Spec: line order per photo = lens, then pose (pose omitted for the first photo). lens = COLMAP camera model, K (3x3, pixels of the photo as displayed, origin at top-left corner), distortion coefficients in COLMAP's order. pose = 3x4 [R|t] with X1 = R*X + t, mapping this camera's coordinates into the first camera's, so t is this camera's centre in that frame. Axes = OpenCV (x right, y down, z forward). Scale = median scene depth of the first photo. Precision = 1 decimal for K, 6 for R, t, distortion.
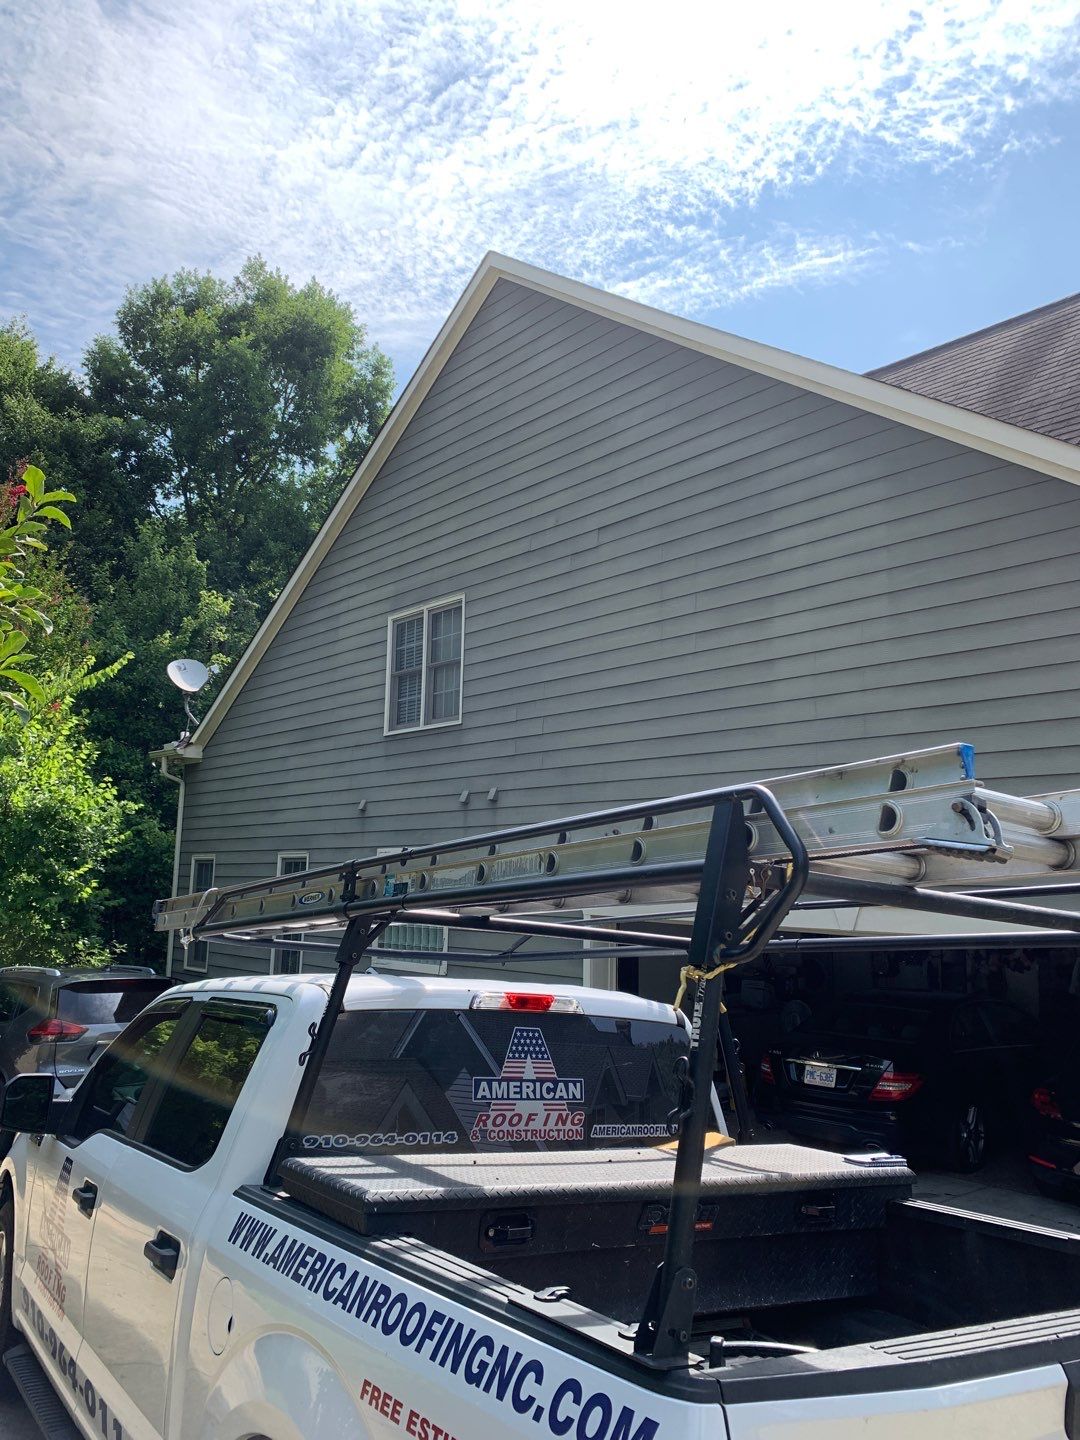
lens RADIAL K [[1113.3, 0, 546.1], [0, 1113.3, 706.5], [0, 0, 1]] dist [0.012404, -0.004072]
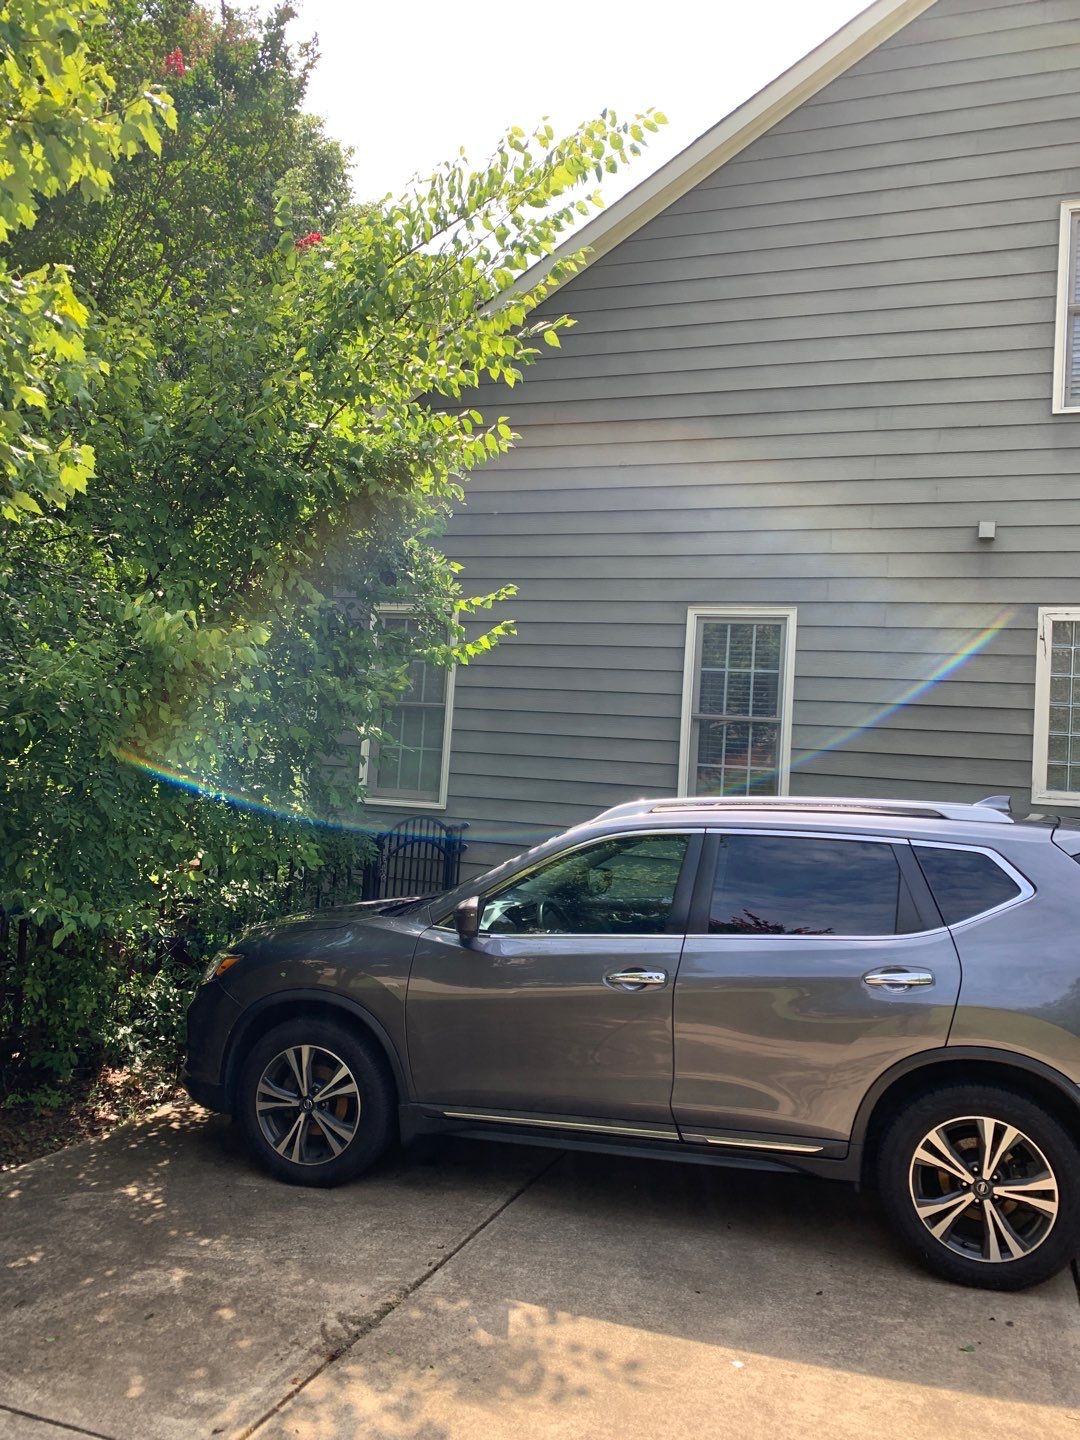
lens RADIAL K [[1087.9, 0, 560.6], [0, 1087.9, 719.0], [0, 0, 1]] dist [0.018045, -0.010658]
pose [[0.869366, 0.042172, 0.492366, -0.748936], [-0.118535, 0.985060, 0.124925, 0.165826], [-0.479742, -0.166968, 0.861376, 0.712130]]
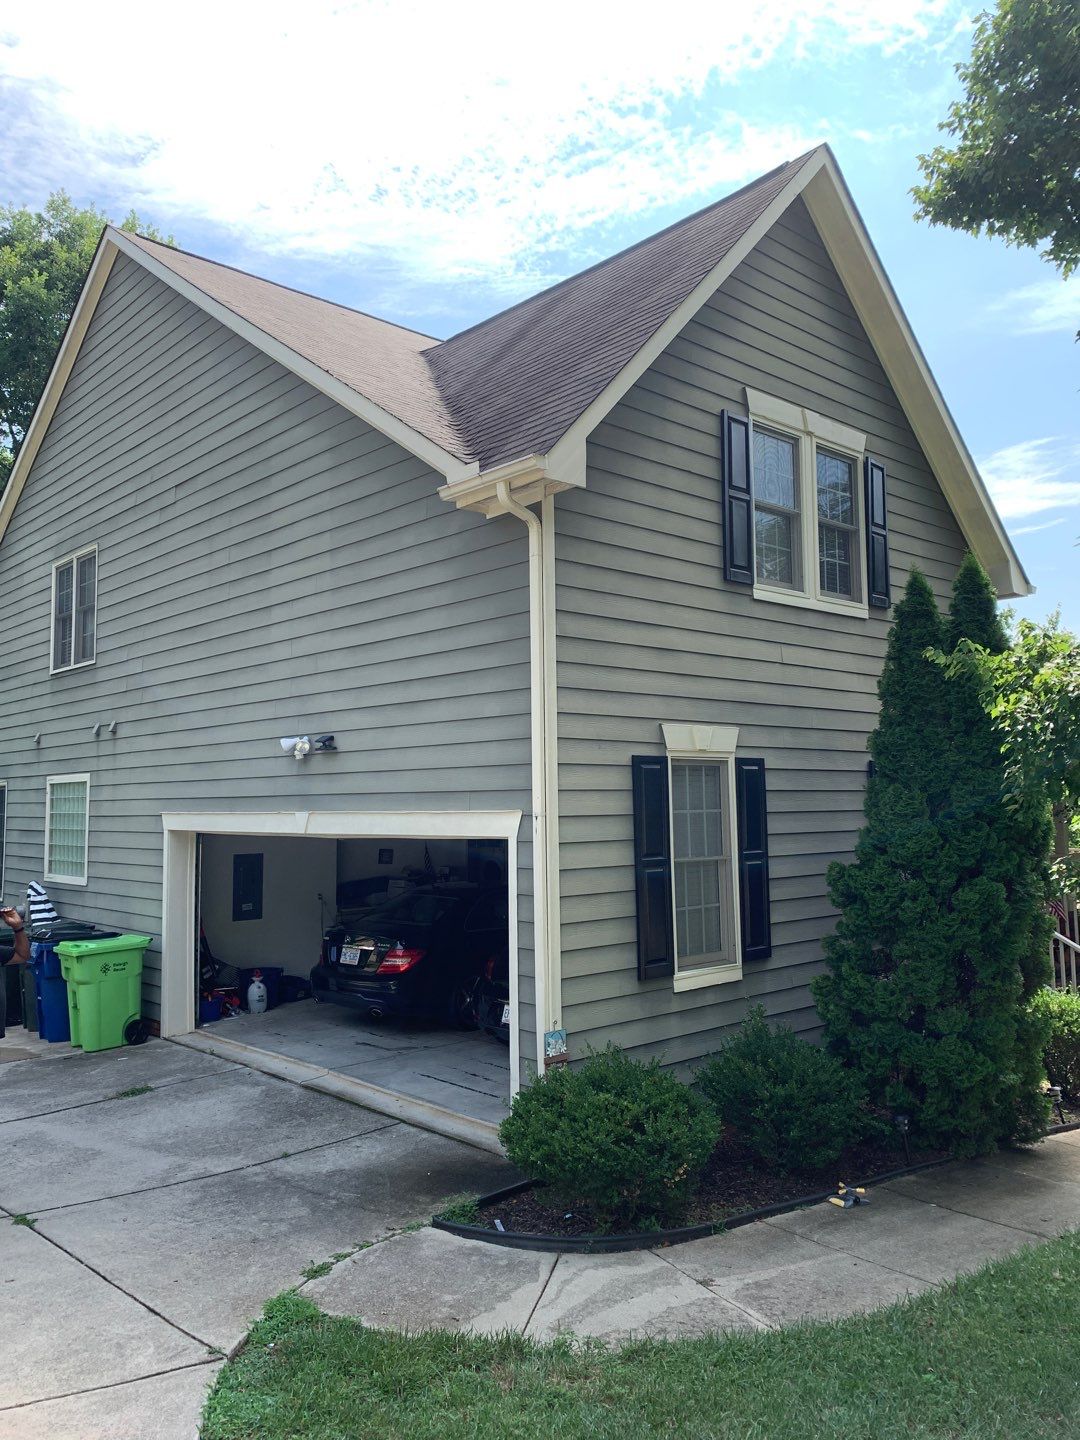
lens RADIAL K [[1103.2, 0, 541.2], [0, 1103.2, 723.0], [0, 0, 1]] dist [0.048316, -0.045924]
pose [[0.998990, -0.030921, 0.032616, 0.351116], [0.027837, 0.995452, 0.091107, -0.014333], [-0.035285, -0.090107, 0.995307, -0.131044]]
